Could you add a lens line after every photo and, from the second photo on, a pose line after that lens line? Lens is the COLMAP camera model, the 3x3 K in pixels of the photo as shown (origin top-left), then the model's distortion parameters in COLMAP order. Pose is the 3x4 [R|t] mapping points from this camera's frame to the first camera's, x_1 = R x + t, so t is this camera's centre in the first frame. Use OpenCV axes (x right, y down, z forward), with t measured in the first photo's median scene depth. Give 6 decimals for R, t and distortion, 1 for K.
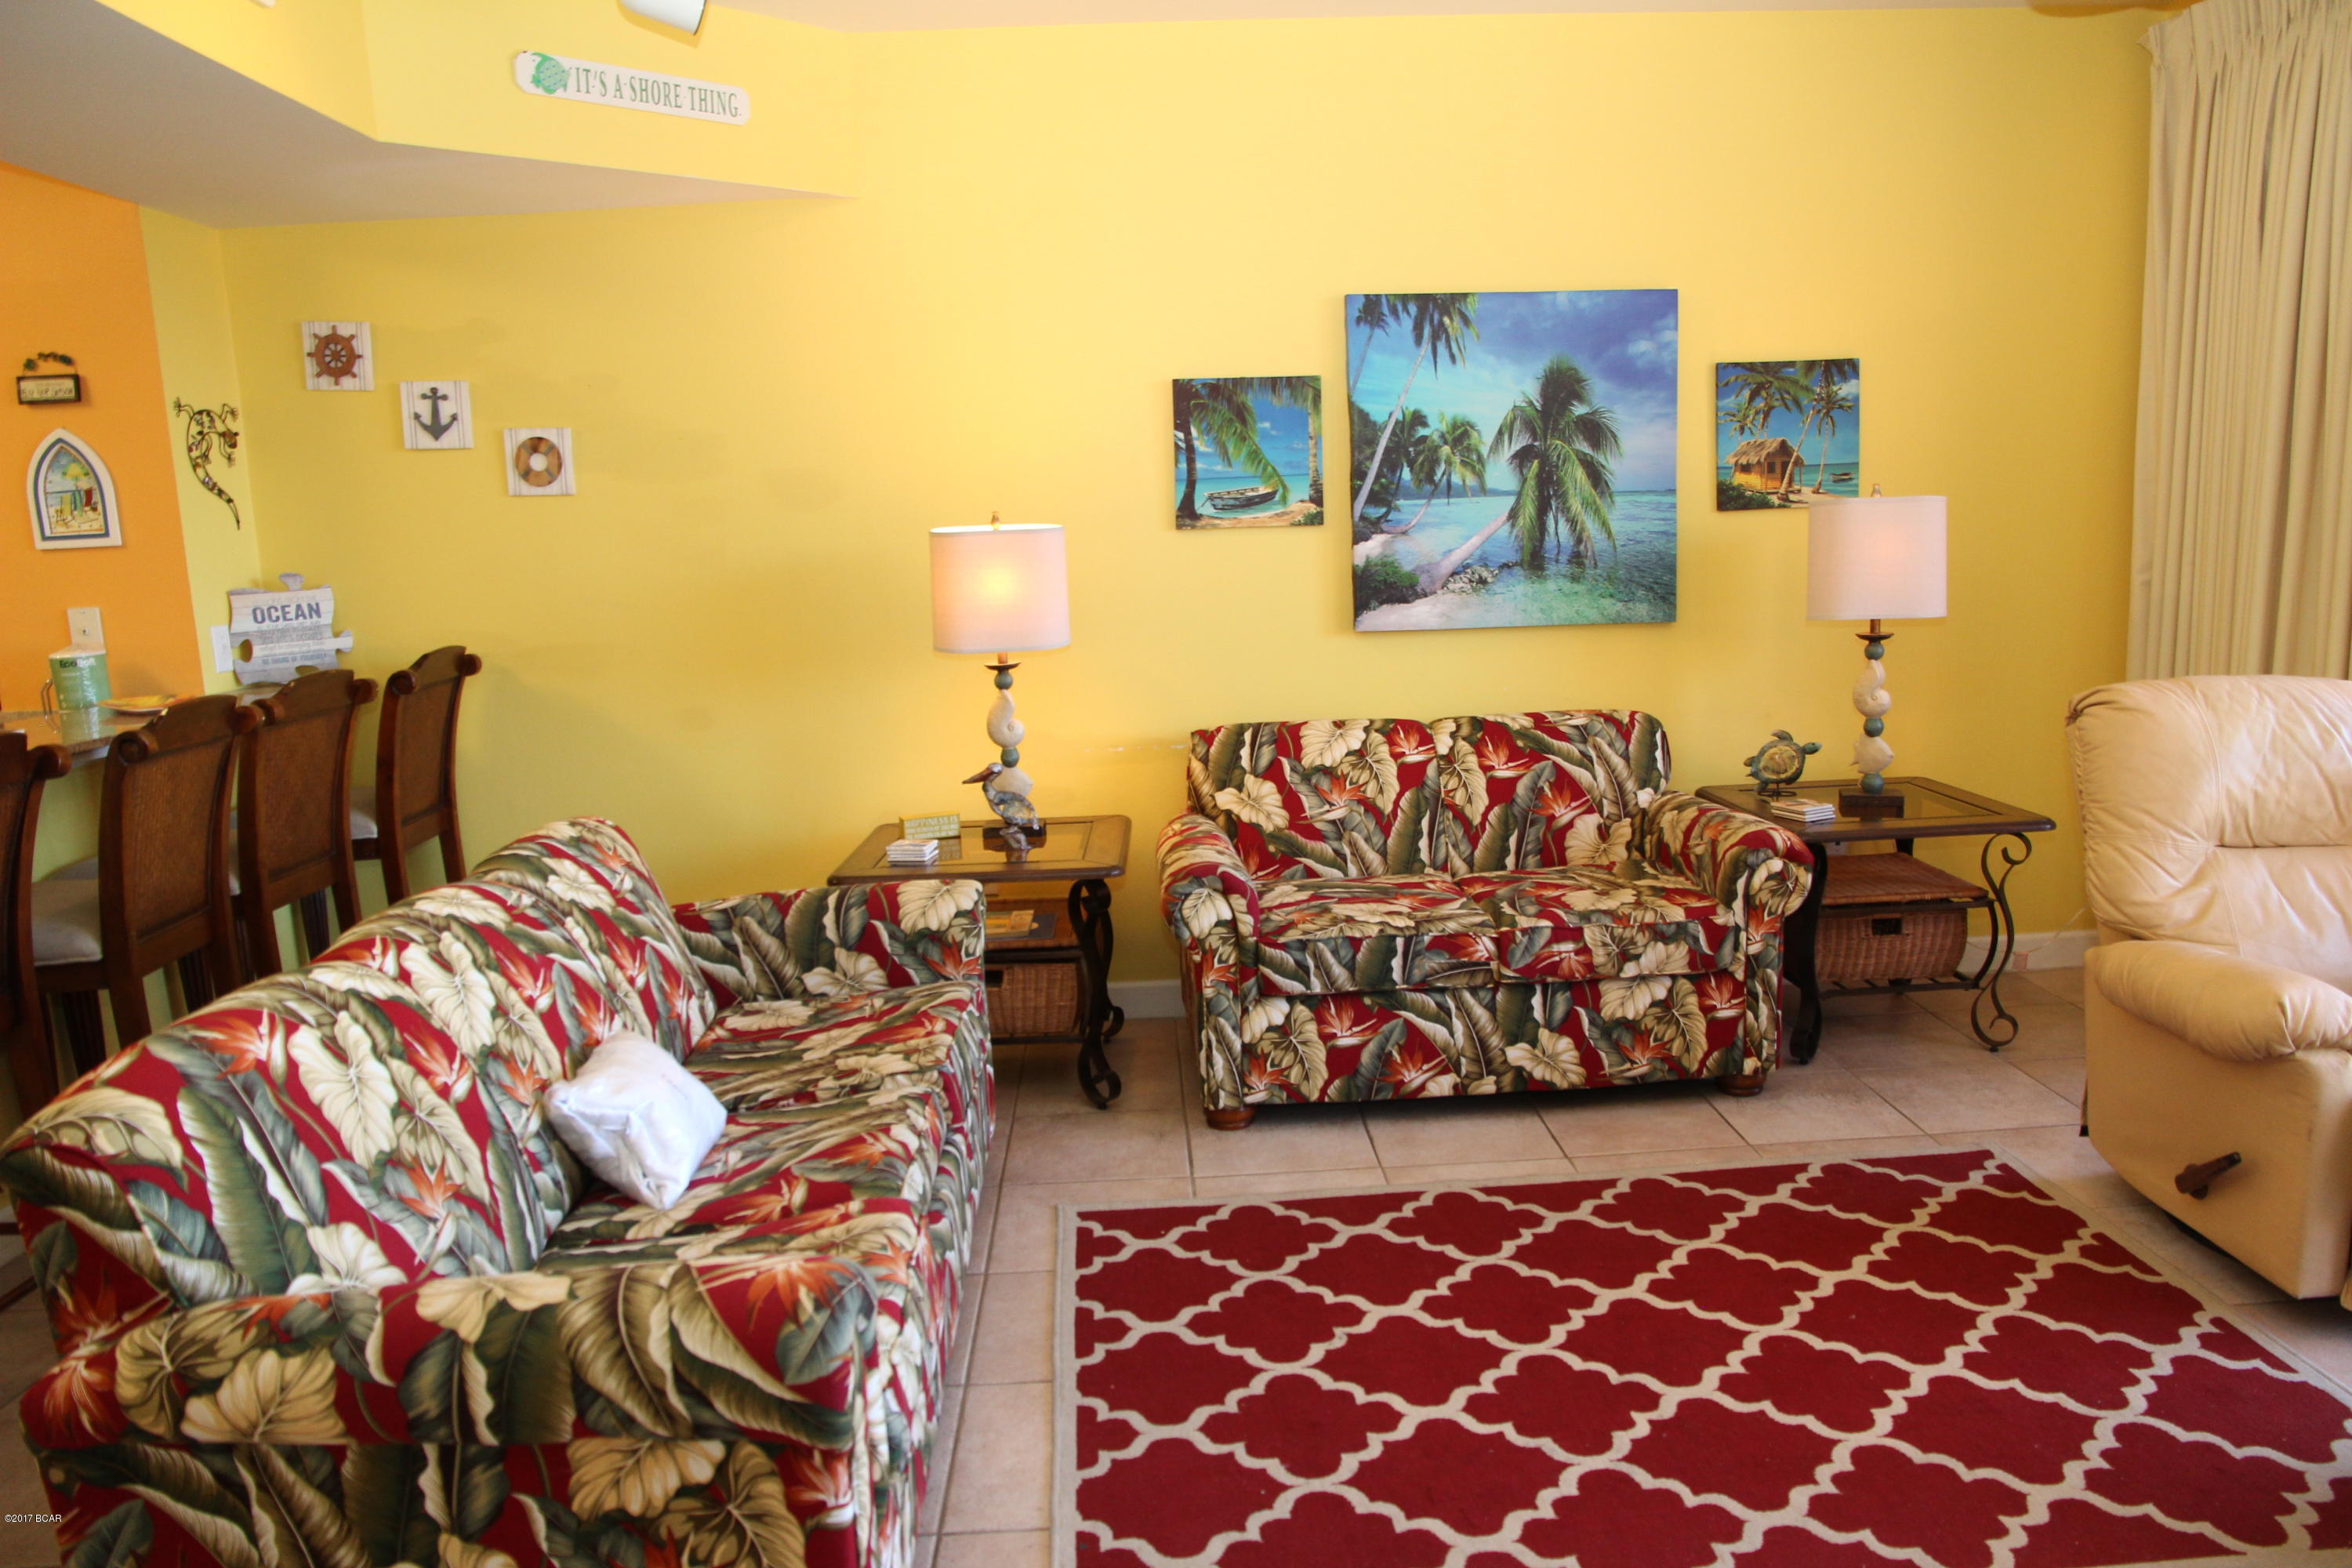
lens RADIAL K [[1628.8, 0, 1210.6], [0, 1628.8, 805.2], [0, 0, 1]] dist [-0.116964, 0.084285]
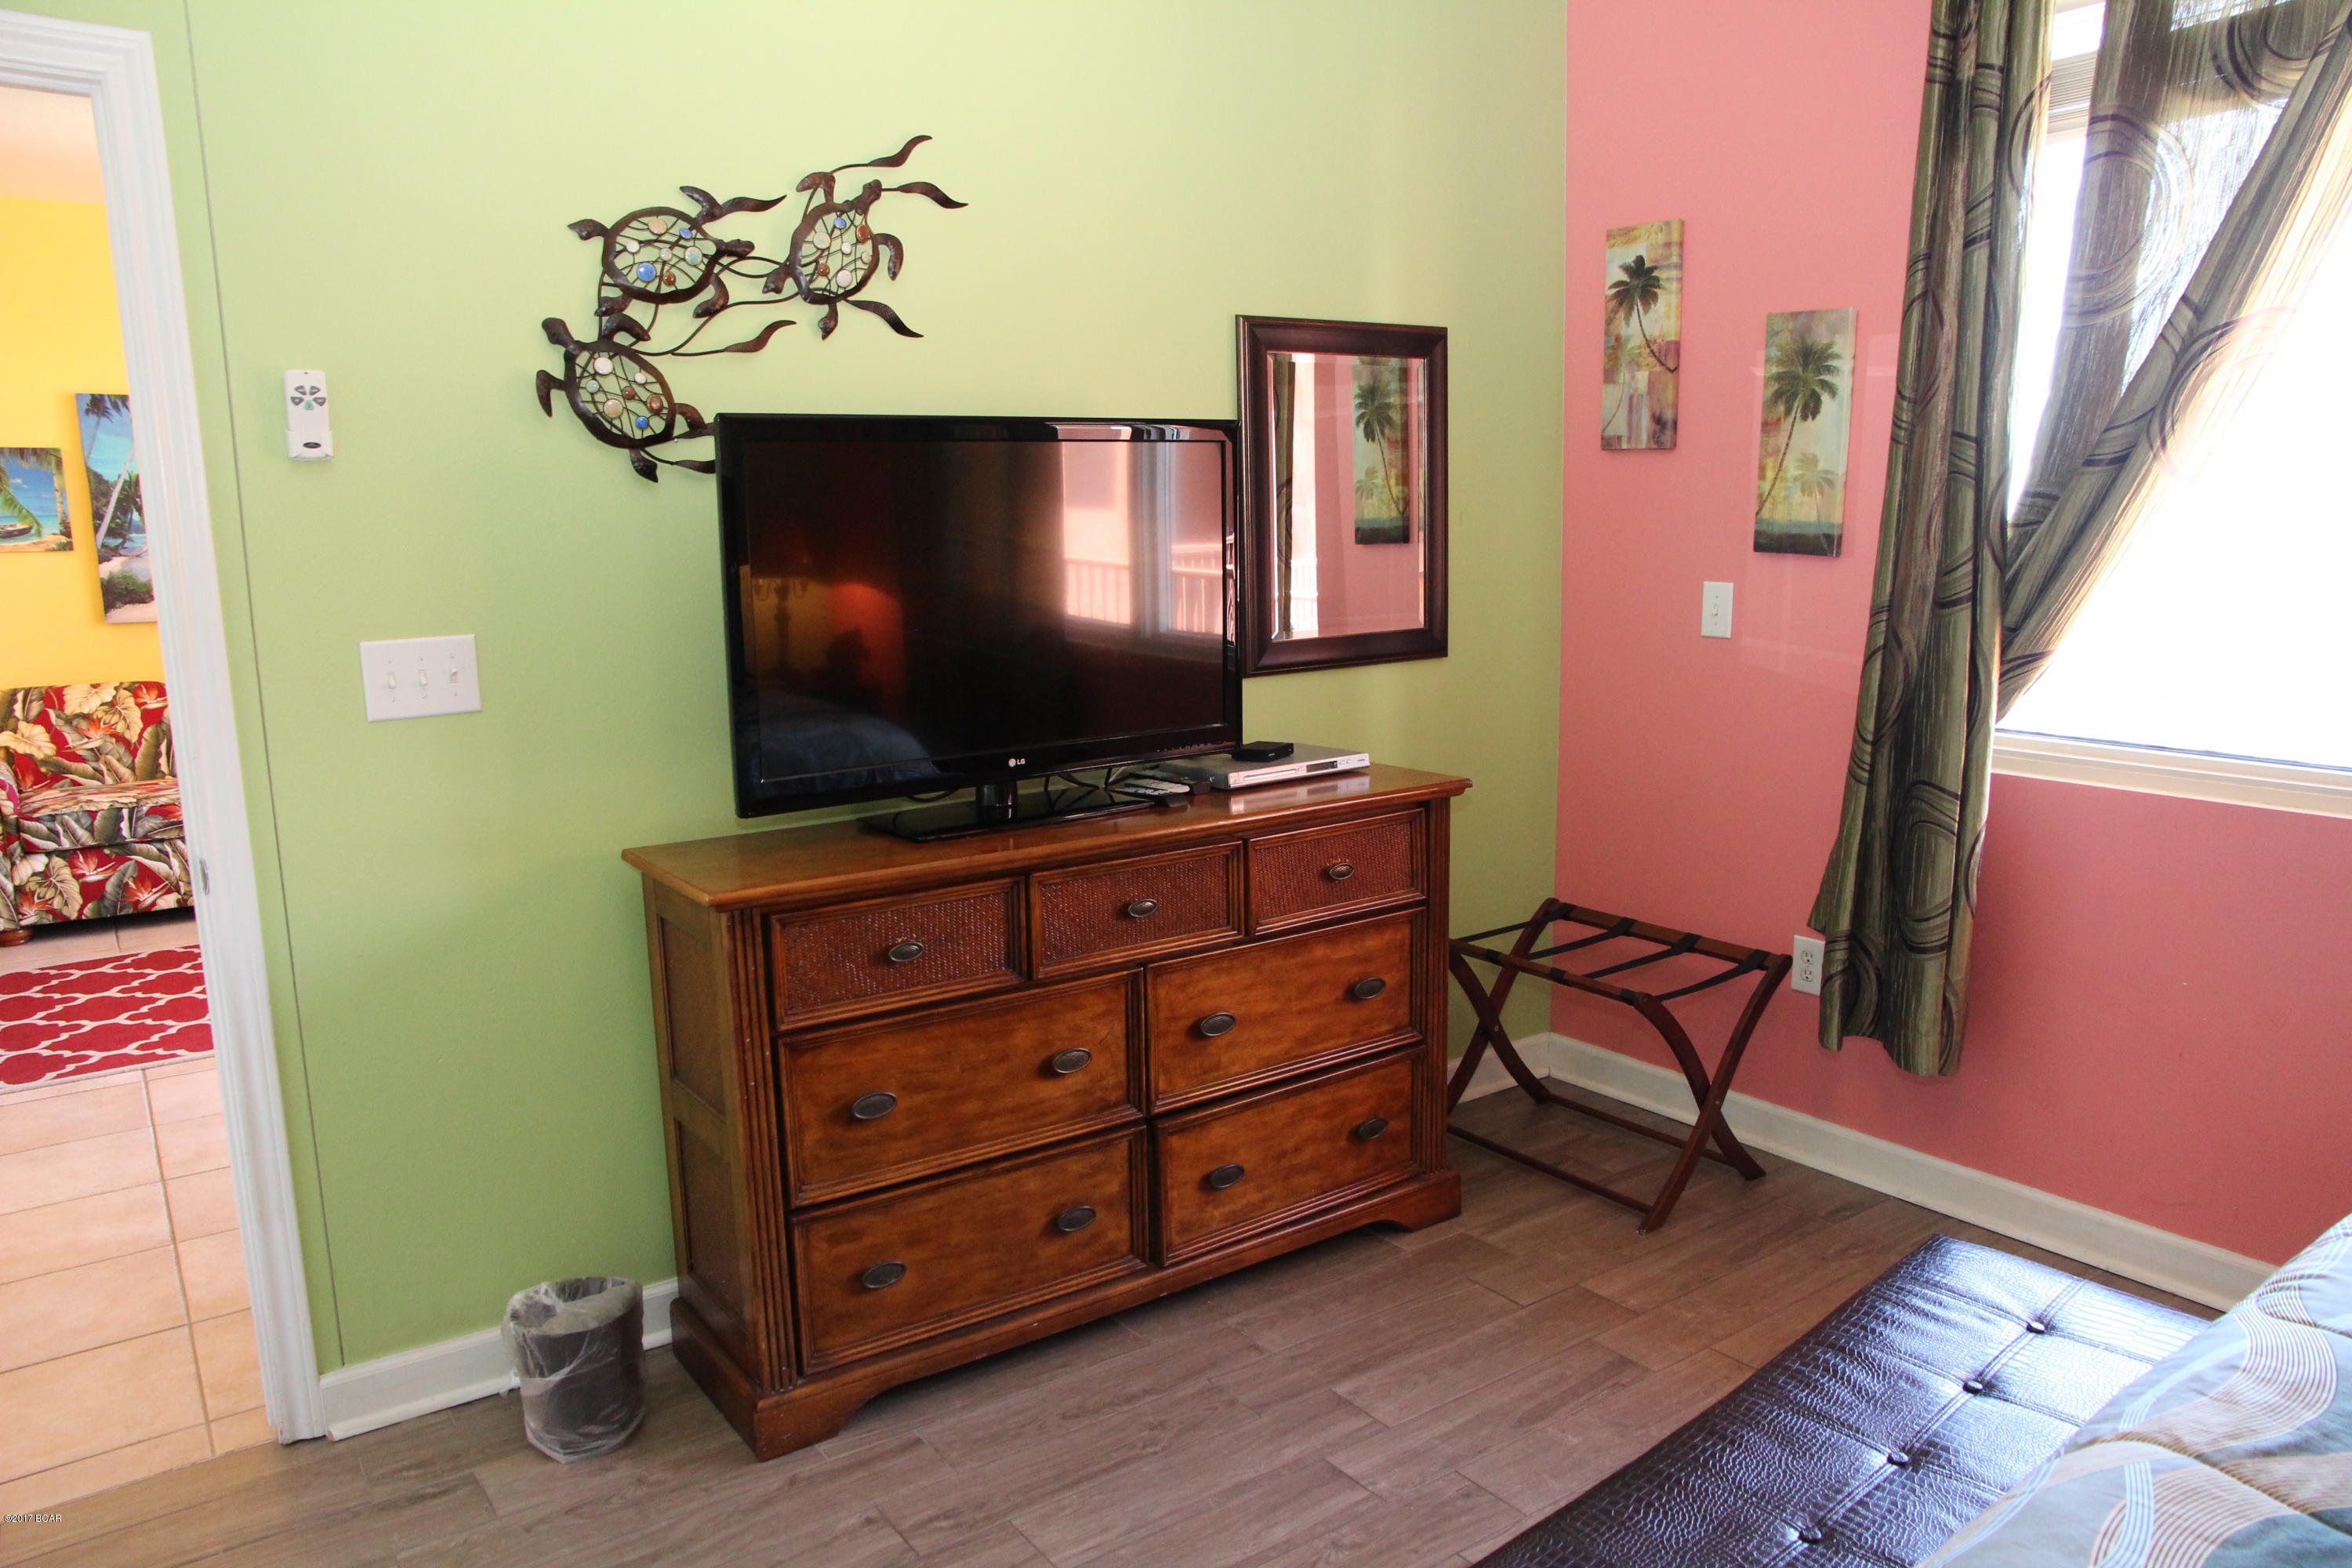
lens RADIAL K [[1628.8, 0, 1204.7], [0, 1628.8, 806.9], [0, 0, 1]] dist [-0.116964, 0.084285]
pose [[0.836030, -0.077086, 0.543242, 0.149617], [0.080022, 0.996626, 0.018270, 0.123018], [-0.542817, 0.028197, 0.839378, -0.793905]]
